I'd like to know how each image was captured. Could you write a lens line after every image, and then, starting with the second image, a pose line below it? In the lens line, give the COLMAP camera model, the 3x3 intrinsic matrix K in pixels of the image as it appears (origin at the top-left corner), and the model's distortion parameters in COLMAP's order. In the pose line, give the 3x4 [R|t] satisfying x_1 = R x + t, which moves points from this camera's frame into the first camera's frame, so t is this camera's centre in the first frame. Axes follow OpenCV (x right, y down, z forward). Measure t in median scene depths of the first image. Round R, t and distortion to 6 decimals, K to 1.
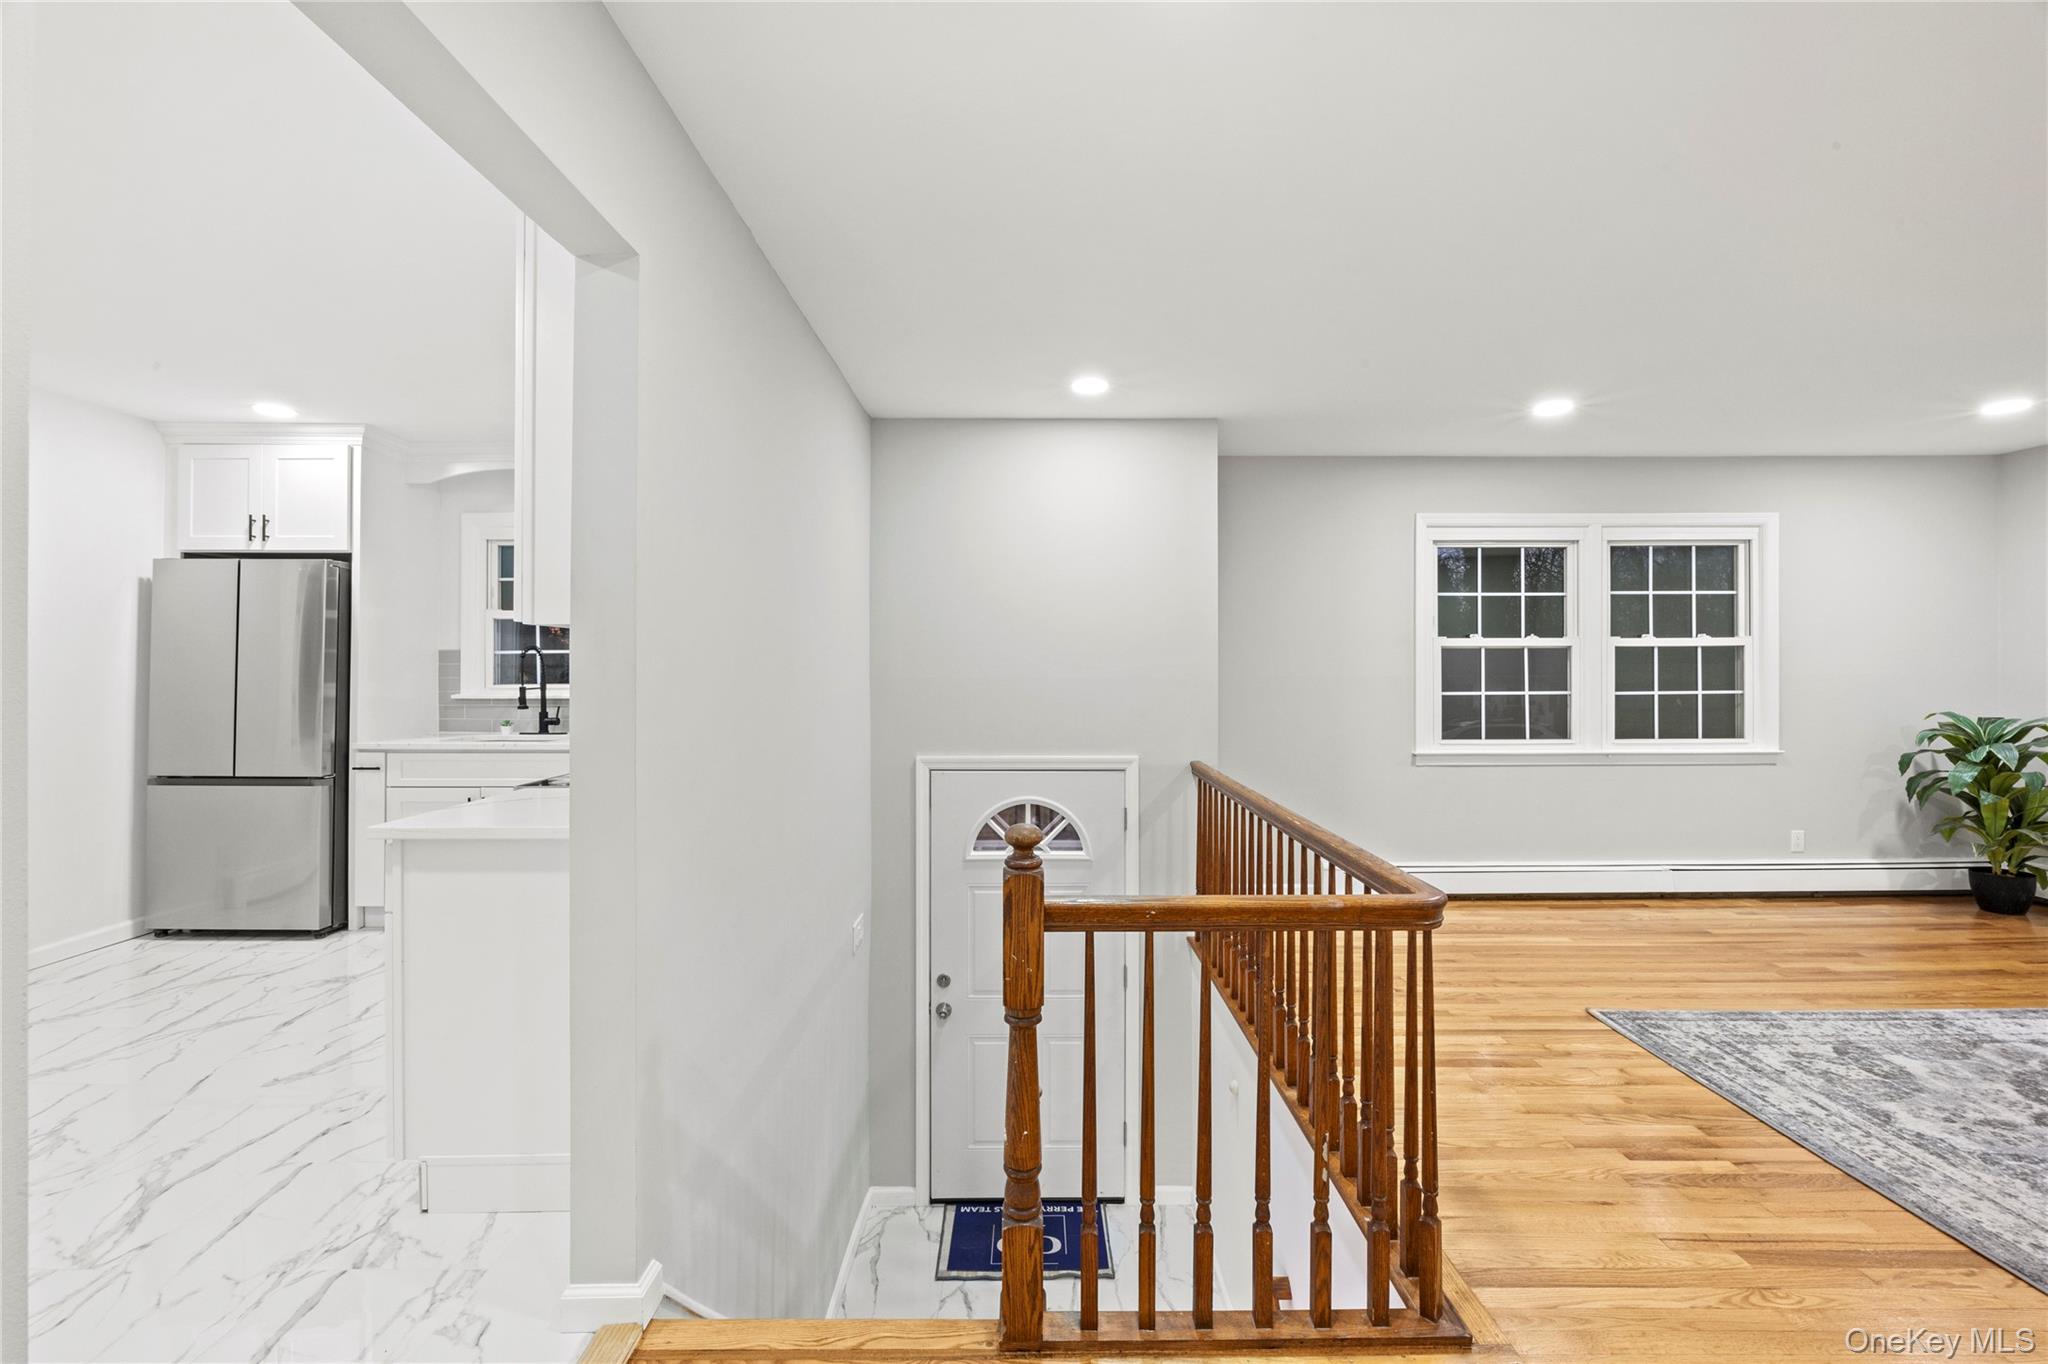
lens RADIAL K [[865.3, 0, 1030.8], [0, 865.3, 664.0], [0, 0, 1]] dist [-0.004417, -0.000457]
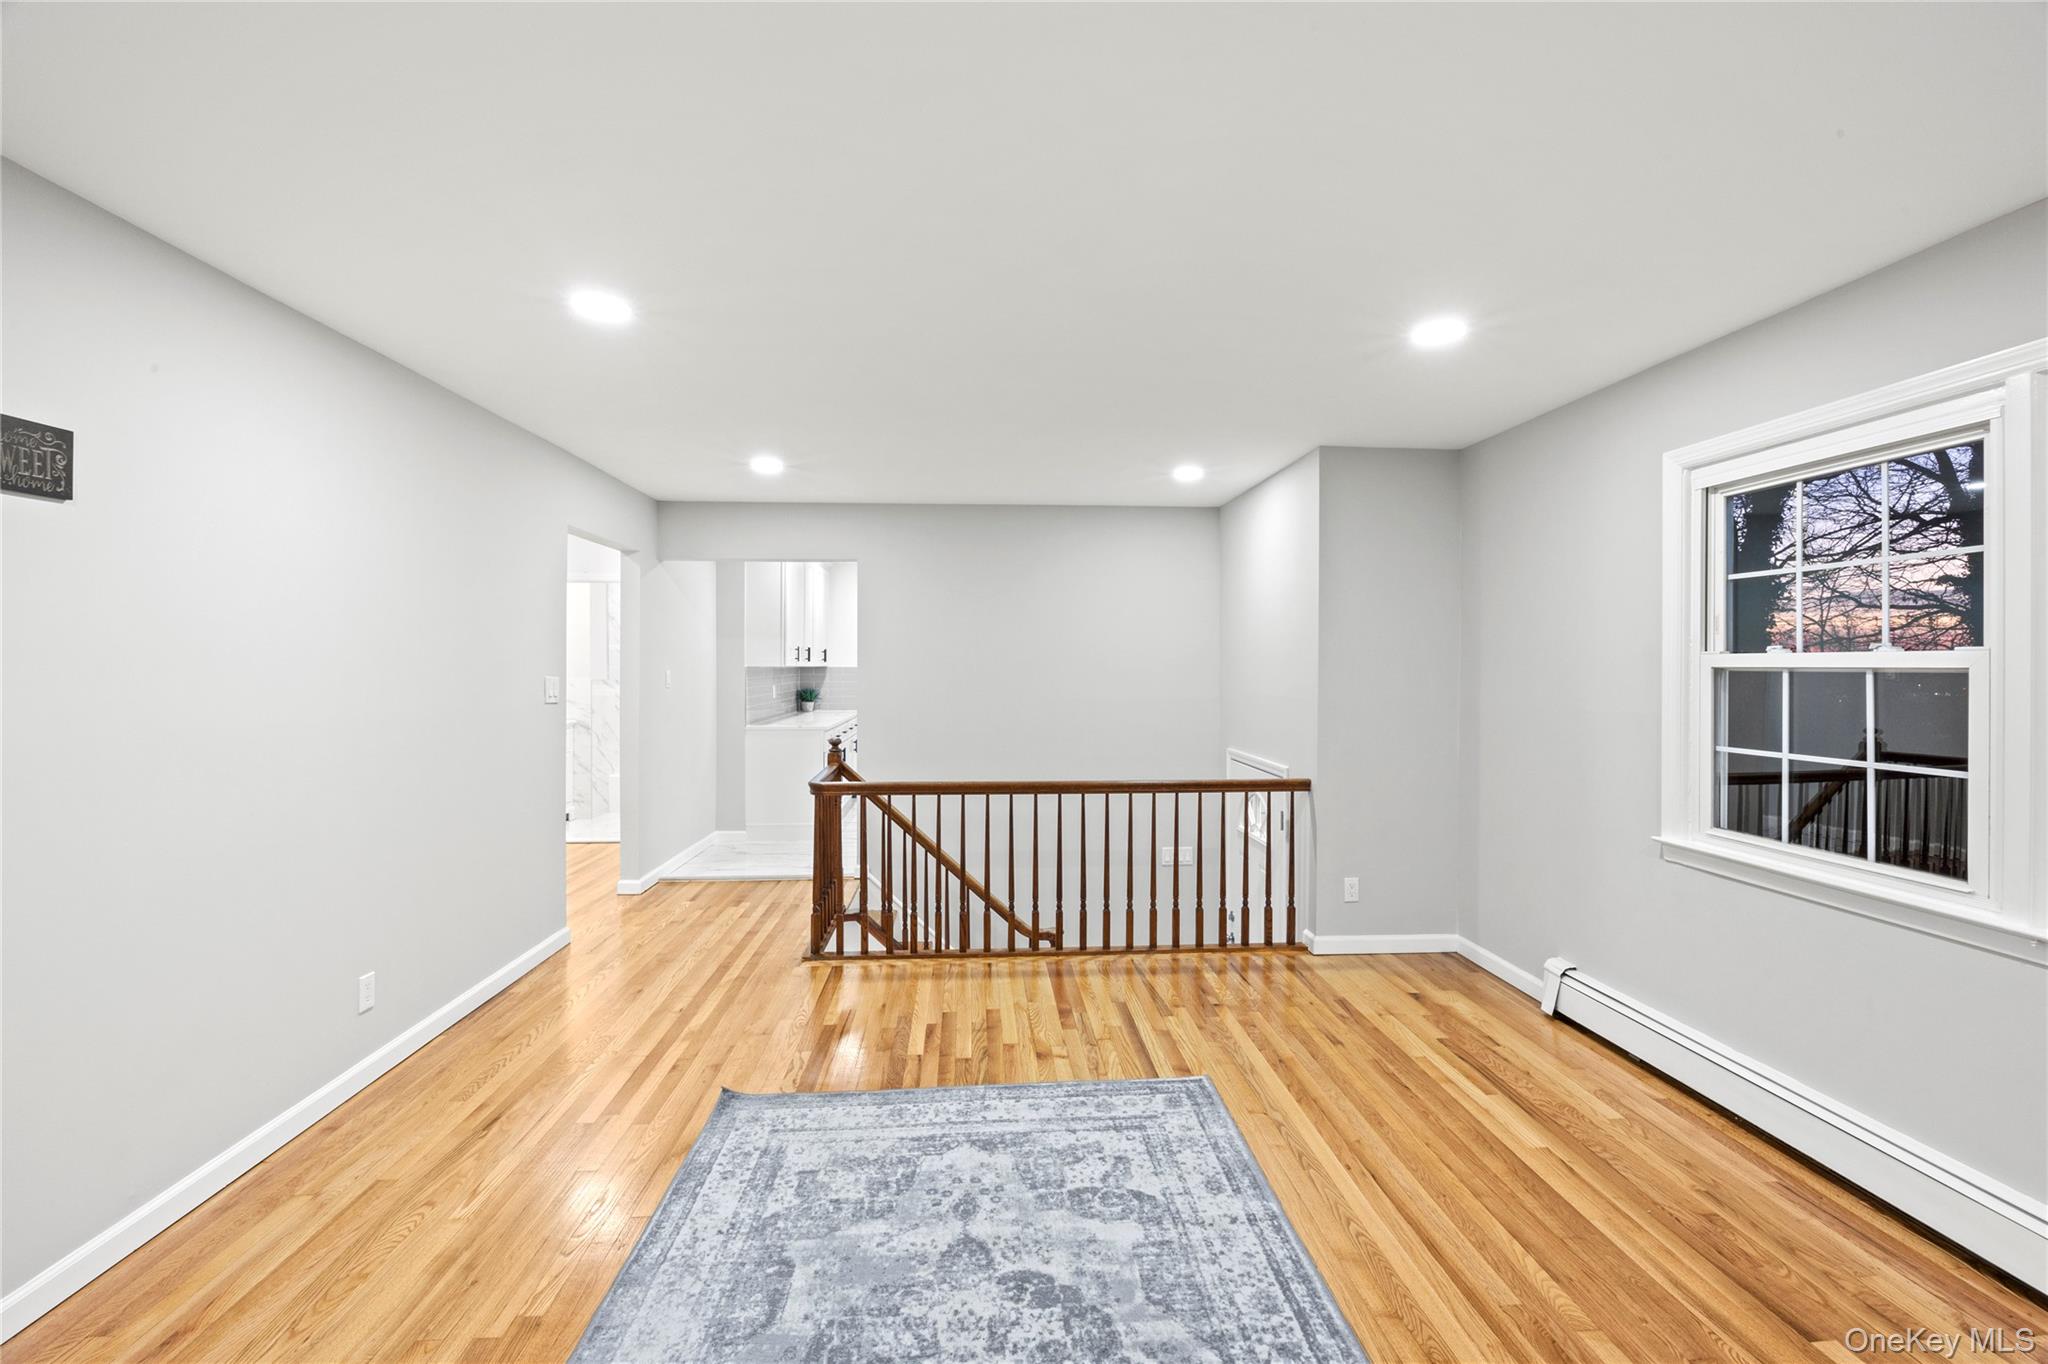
lens RADIAL K [[865.3, 0, 1030.8], [0, 865.3, 664.0], [0, 0, 1]] dist [-0.004417, -0.000457]
pose [[0.066670, 0.000743, -0.997775, 1.142935], [0.004360, 0.999990, 0.001036, -0.028252], [0.997766, -0.004419, 0.066666, 0.559444]]
